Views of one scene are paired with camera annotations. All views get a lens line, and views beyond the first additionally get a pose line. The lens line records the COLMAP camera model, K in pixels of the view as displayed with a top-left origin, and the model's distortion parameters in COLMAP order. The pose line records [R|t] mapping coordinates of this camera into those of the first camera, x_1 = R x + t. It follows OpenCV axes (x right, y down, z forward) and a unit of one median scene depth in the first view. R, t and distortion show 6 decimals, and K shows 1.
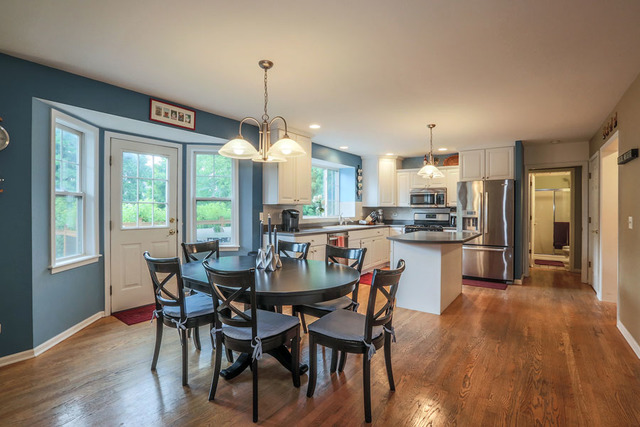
lens RADIAL K [[306.5, 0, 320.0], [0, 306.5, 213.5], [0, 0, 1]] dist [-0.026167, 0.001126]
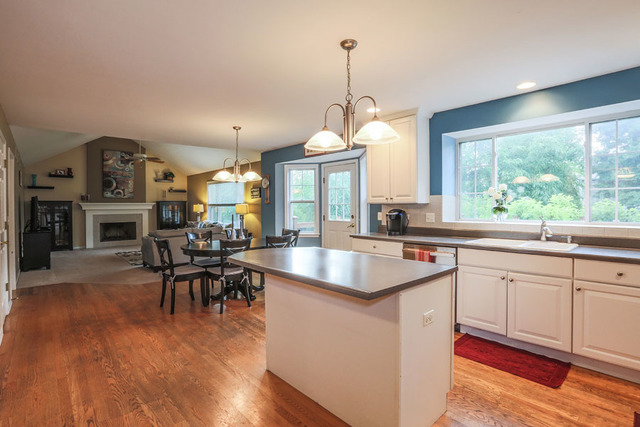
lens RADIAL K [[330.3, 0, 310.3], [0, 330.3, 210.5], [0, 0, 1]] dist [0.000364, -0.000409]
pose [[-0.245169, 0.013928, -0.969380, 1.101992], [-0.004646, 0.999868, 0.015542, -0.029644], [0.969469, 0.008314, -0.245072, 1.307165]]
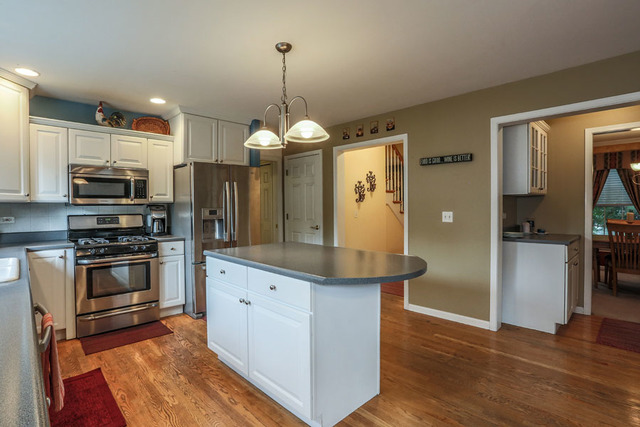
lens RADIAL K [[315.2, 0, 320.0], [0, 315.2, 213.5], [0, 0, 1]] dist [-0.017814, -0.000099]
pose [[0.179632, -0.026210, 0.983385, -0.202515], [0.017236, 0.999575, 0.023493, -0.017854], [-0.983583, 0.012730, 0.180008, 1.028829]]
